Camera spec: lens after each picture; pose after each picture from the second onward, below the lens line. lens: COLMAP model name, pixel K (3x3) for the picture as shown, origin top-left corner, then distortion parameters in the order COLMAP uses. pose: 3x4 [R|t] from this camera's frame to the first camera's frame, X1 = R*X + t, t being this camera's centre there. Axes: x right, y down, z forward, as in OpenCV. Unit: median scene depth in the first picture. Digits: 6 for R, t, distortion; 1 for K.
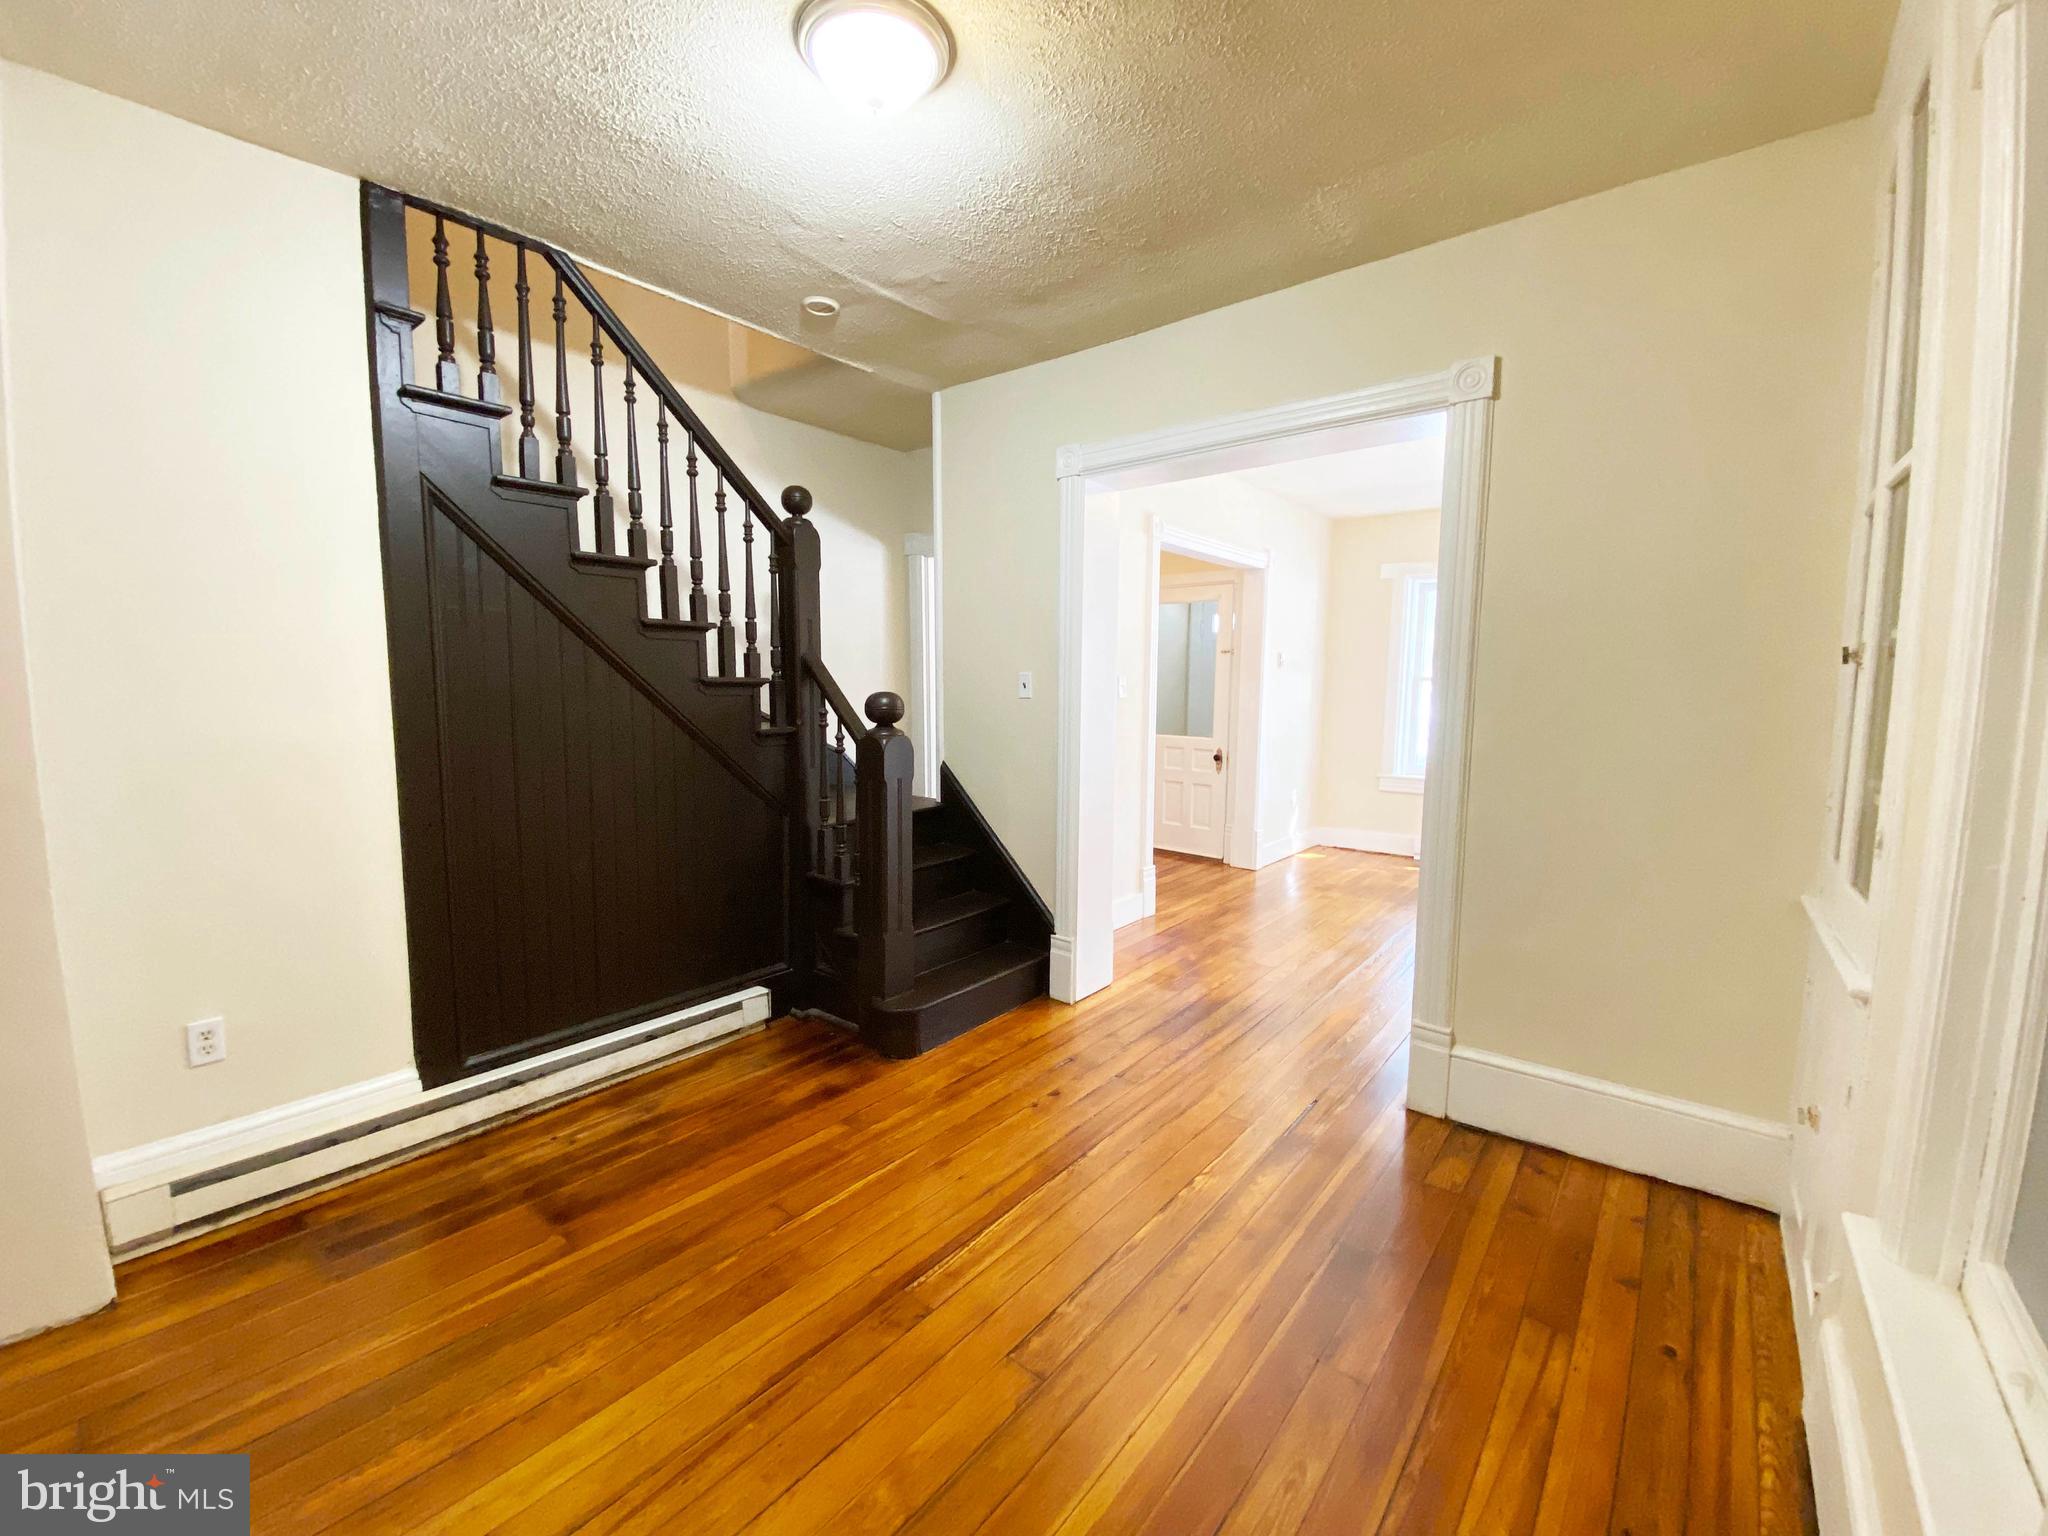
lens RADIAL K [[837.1, 0, 1030.6], [0, 837.1, 761.6], [0, 0, 1]] dist [0.014878, -0.018468]
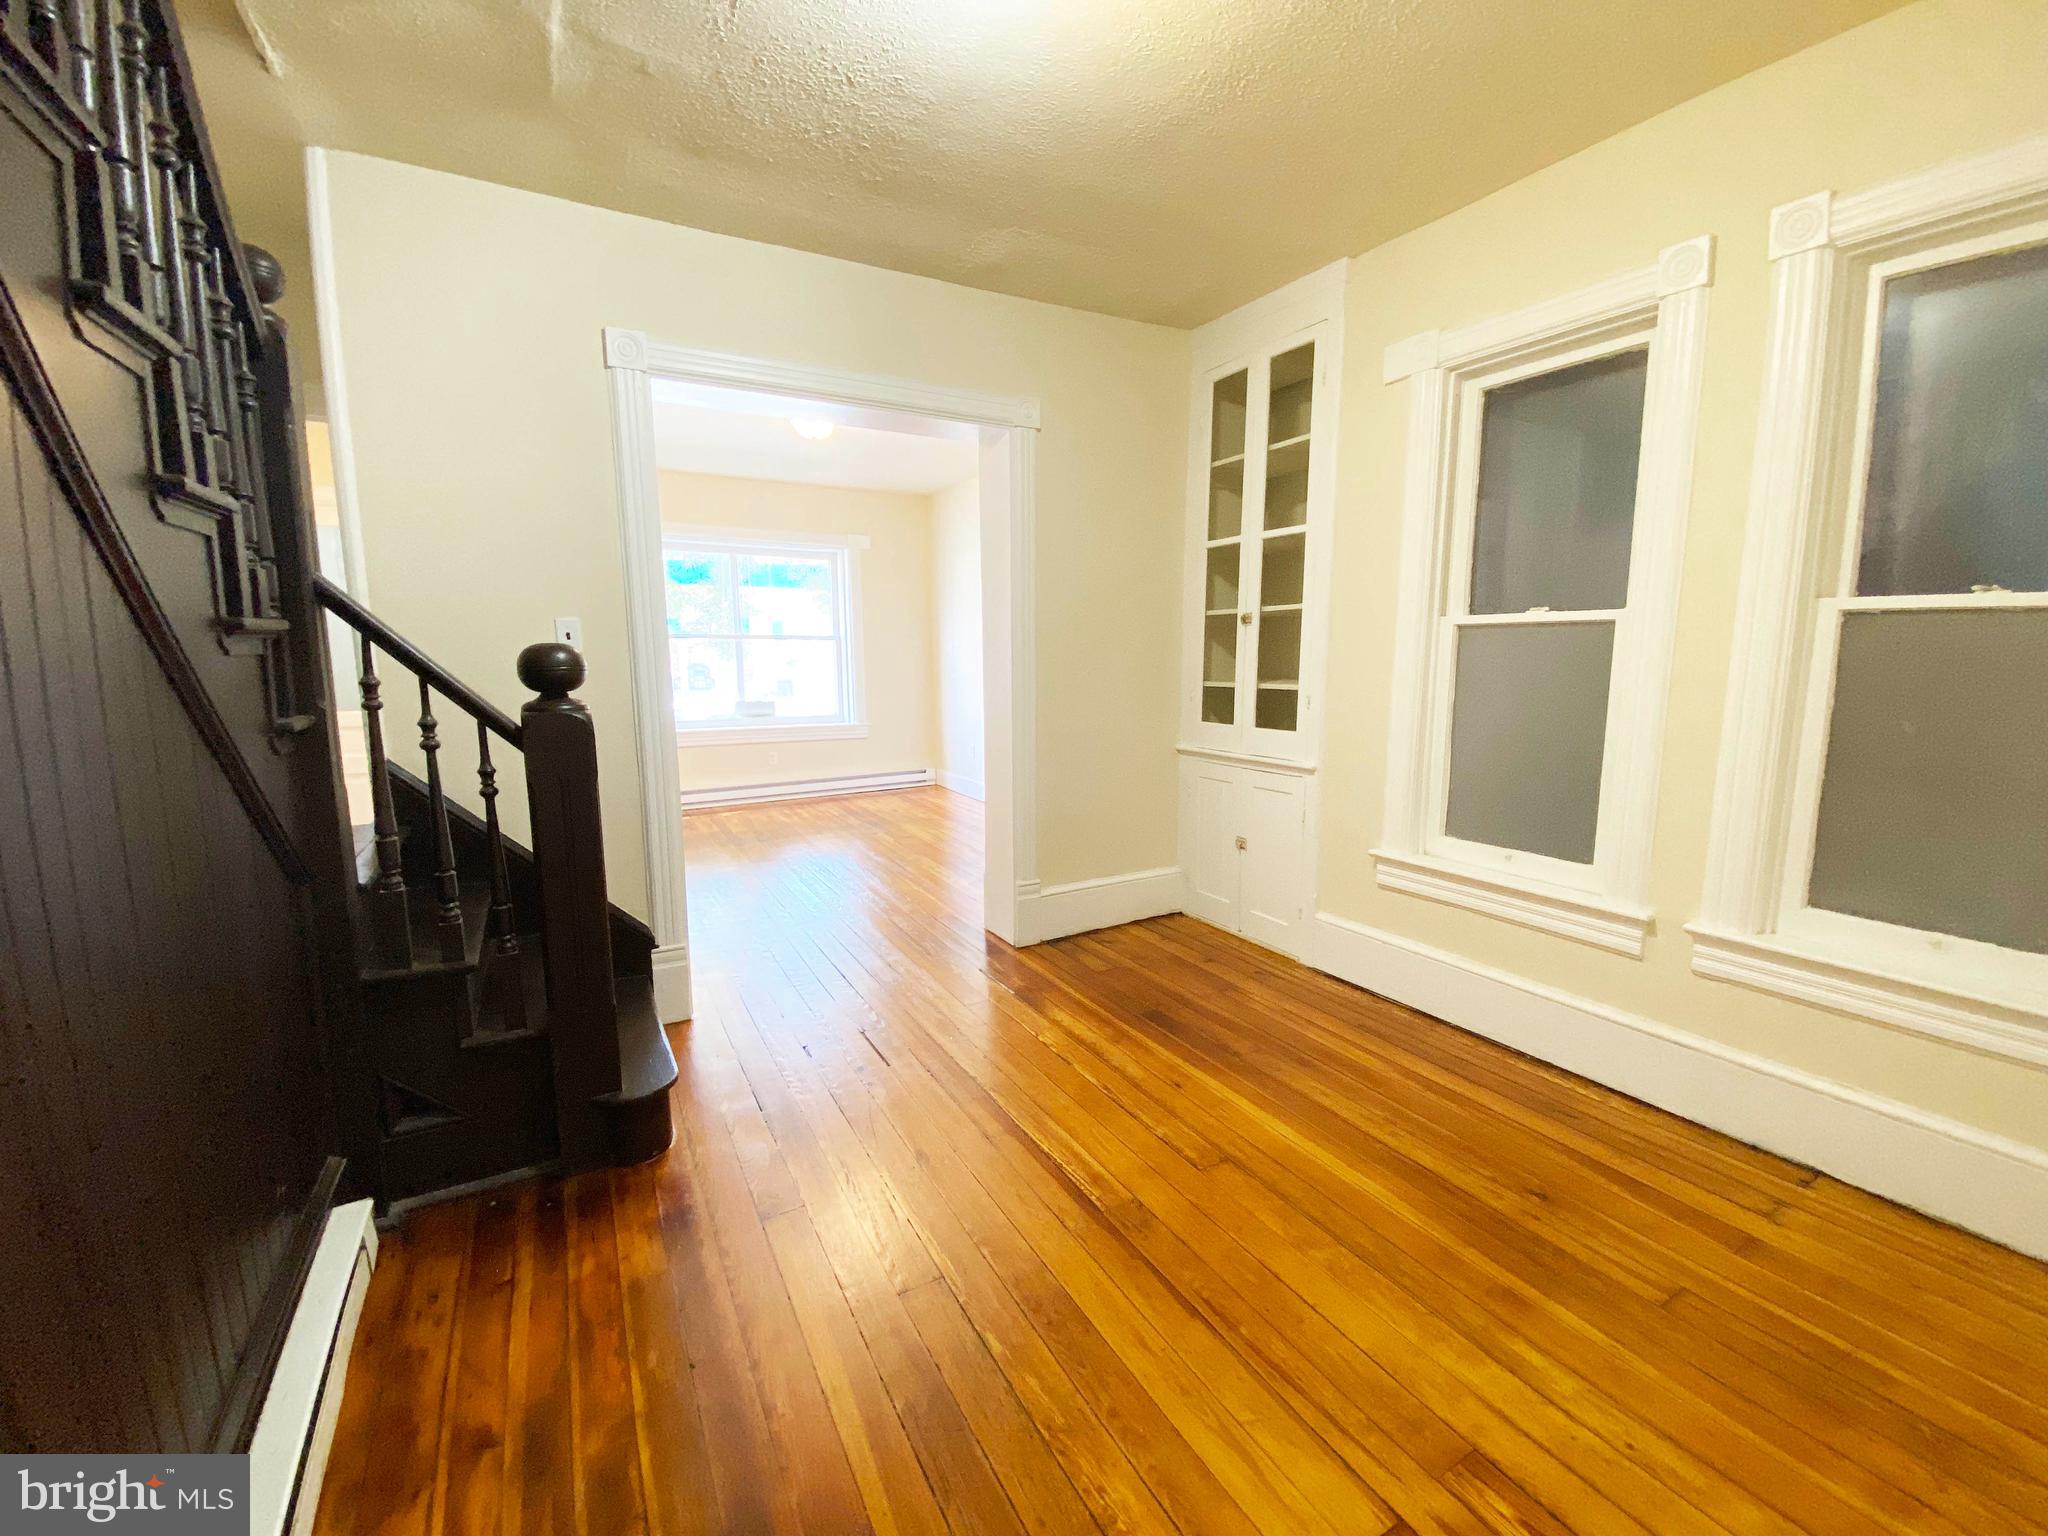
lens RADIAL K [[831.6, 0, 1024.0], [0, 831.6, 768.0], [0, 0, 1]] dist [0.028387, -0.028430]
pose [[0.366794, -0.145281, 0.918888, -0.781565], [0.101490, 0.988085, 0.115709, -0.031418], [-0.924750, 0.050816, 0.377168, 0.495768]]
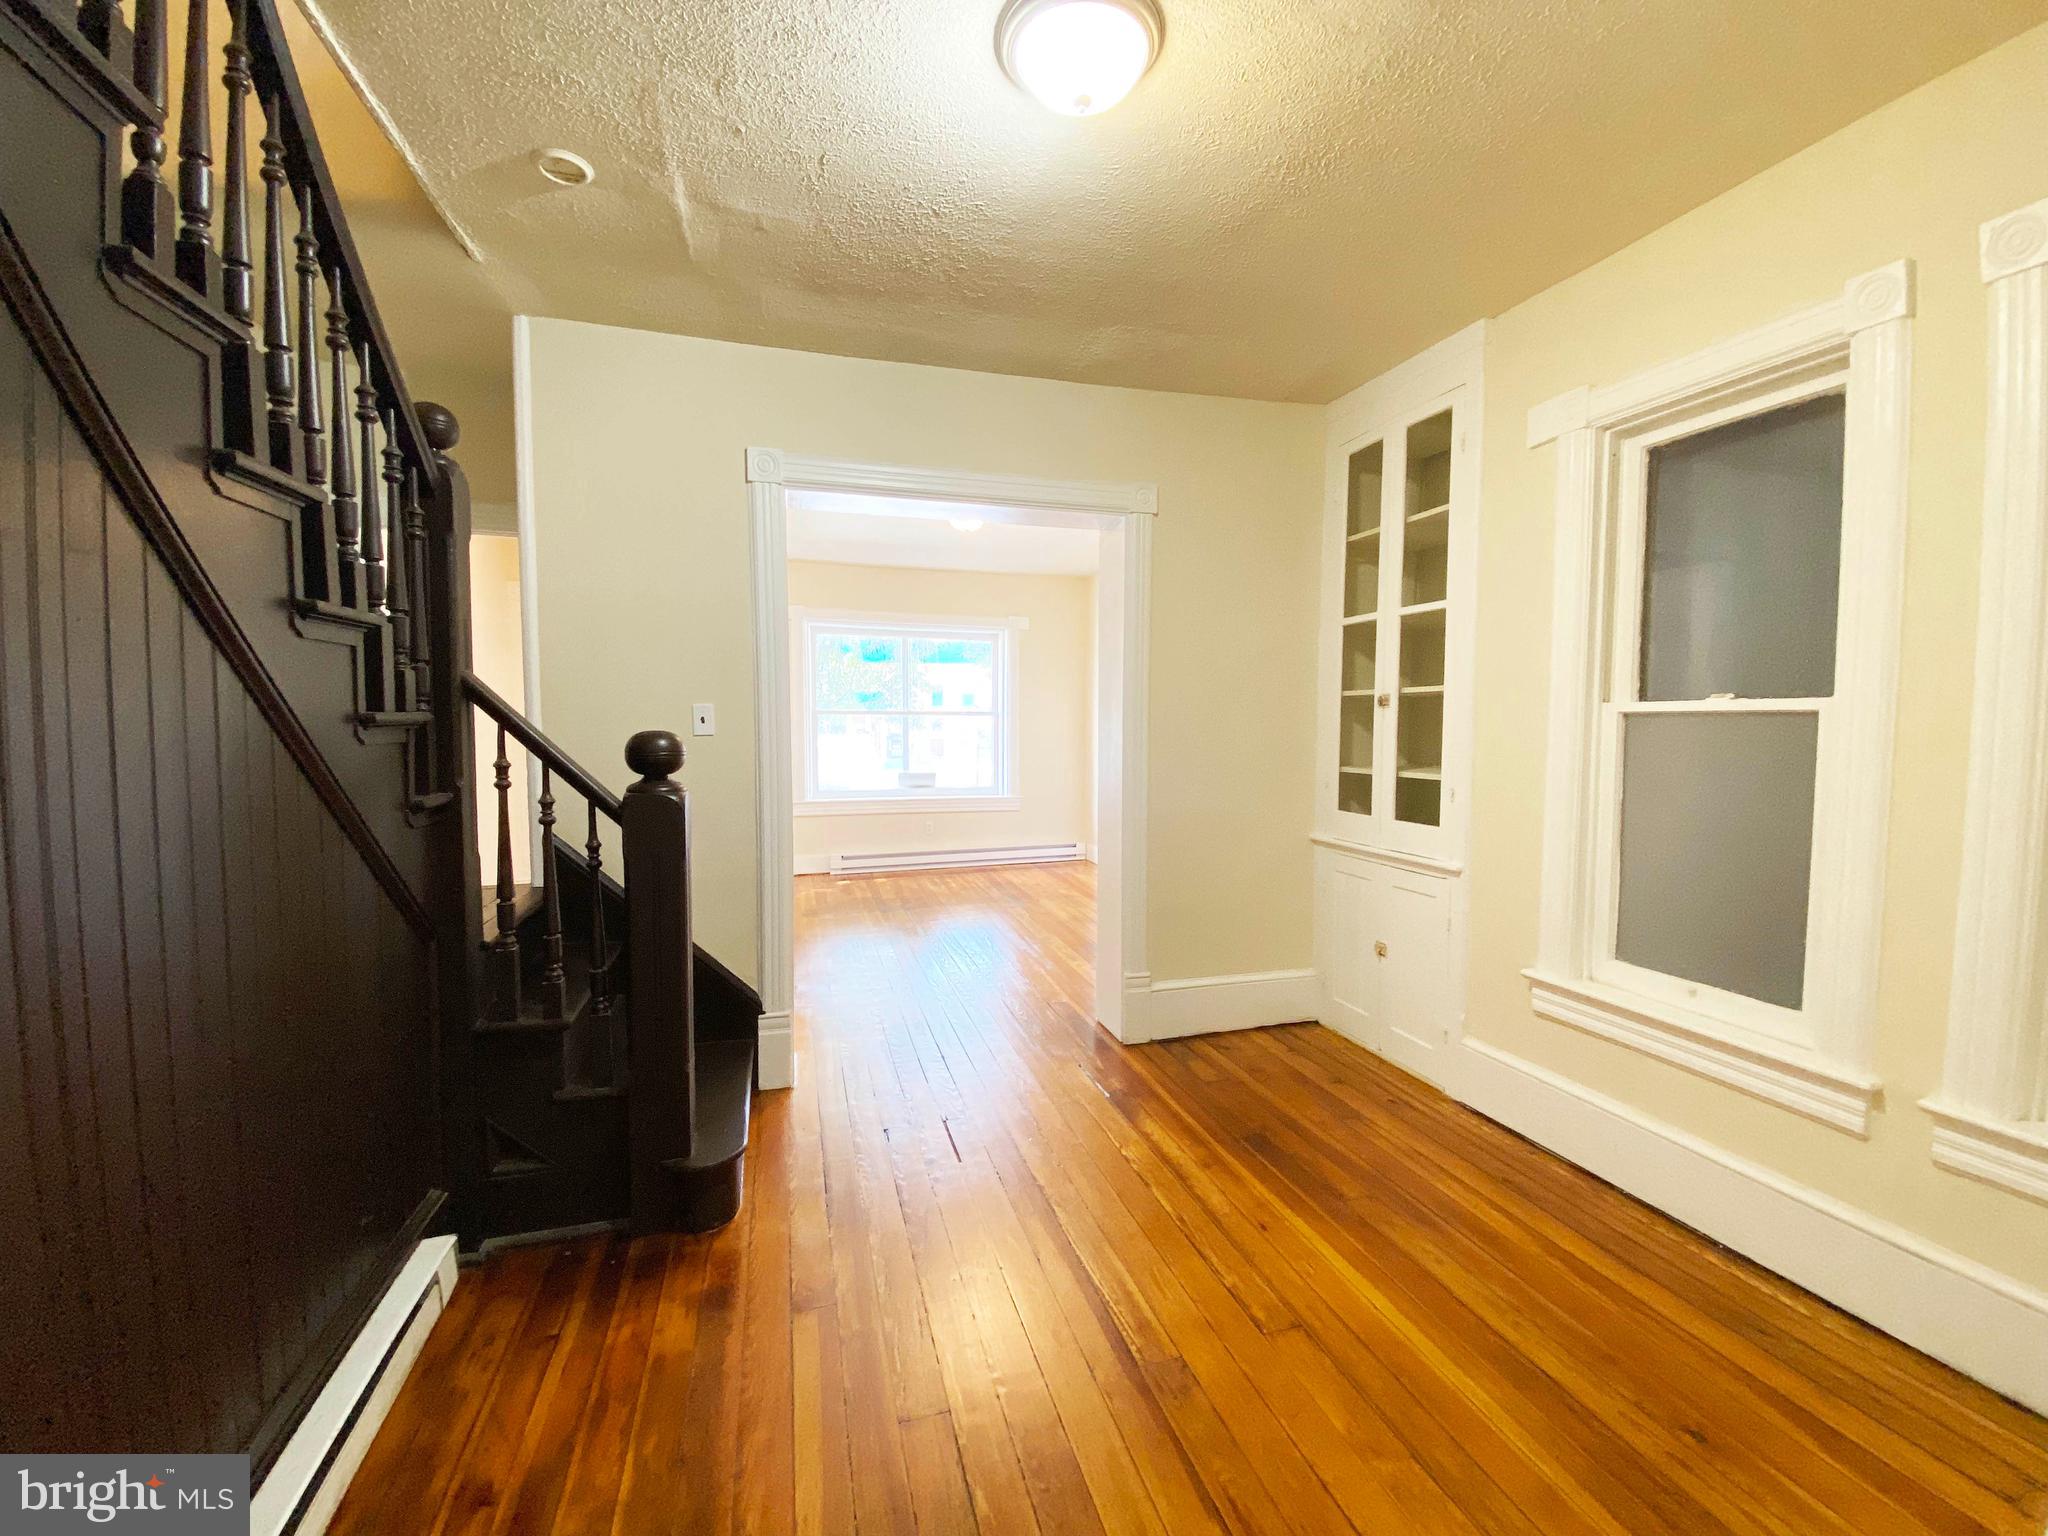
lens RADIAL K [[837.1, 0, 1030.6], [0, 837.1, 761.6], [0, 0, 1]] dist [0.014878, -0.018468]
pose [[0.569257, -0.055025, 0.820317, -0.698588], [0.086985, 0.996189, 0.006459, -0.041132], [-0.817545, 0.067678, 0.571873, 0.384003]]
